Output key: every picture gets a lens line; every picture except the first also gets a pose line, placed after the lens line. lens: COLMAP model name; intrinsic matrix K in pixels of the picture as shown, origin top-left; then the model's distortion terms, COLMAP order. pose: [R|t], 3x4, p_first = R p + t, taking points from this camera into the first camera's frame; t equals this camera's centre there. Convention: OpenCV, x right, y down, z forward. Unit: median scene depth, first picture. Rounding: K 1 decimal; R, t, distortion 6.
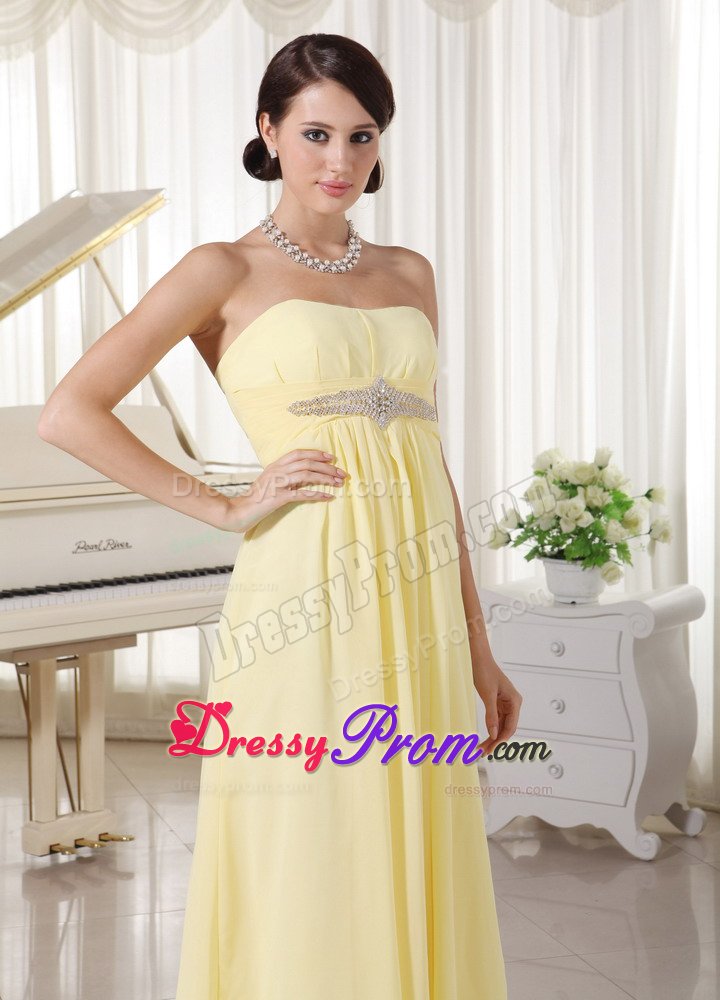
lens RADIAL K [[2570.7, 0, 396.6], [0, 2570.7, 454.6], [0, 0, 1]] dist [0.250814, 0.000000]
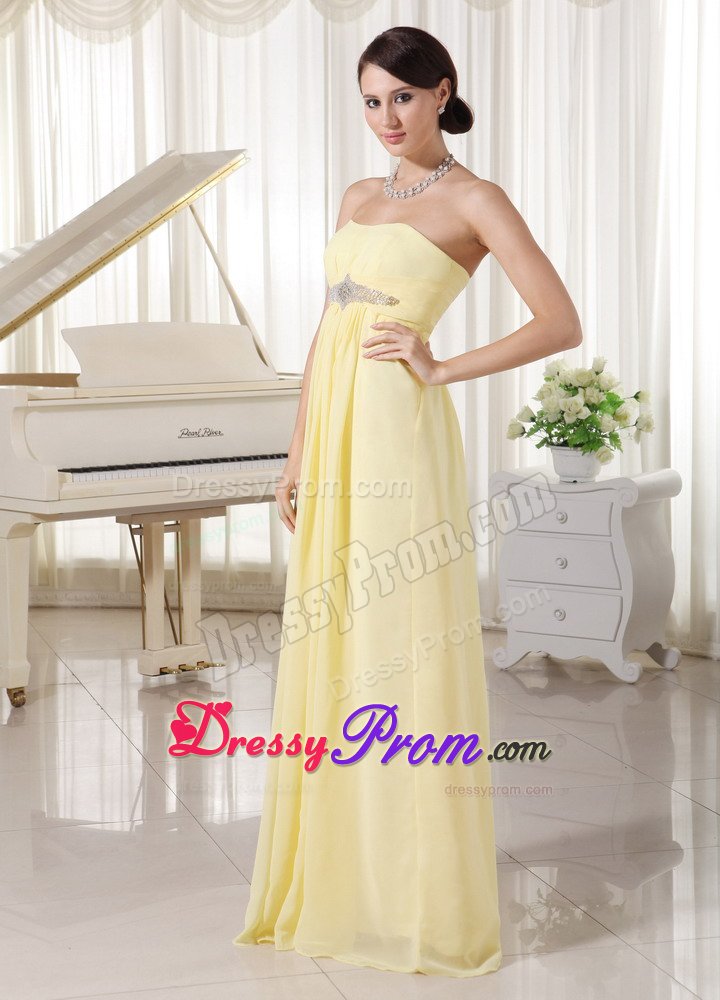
lens RADIAL K [[2559.5, 0, 355.1], [0, 2559.5, 466.3], [0, 0, 1]] dist [0.263485, 0.000000]
pose [[0.999599, 0.004472, -0.027968, -0.003163], [-0.004000, 0.999849, 0.016927, 0.029614], [0.028039, -0.016808, 0.999465, -0.247610]]
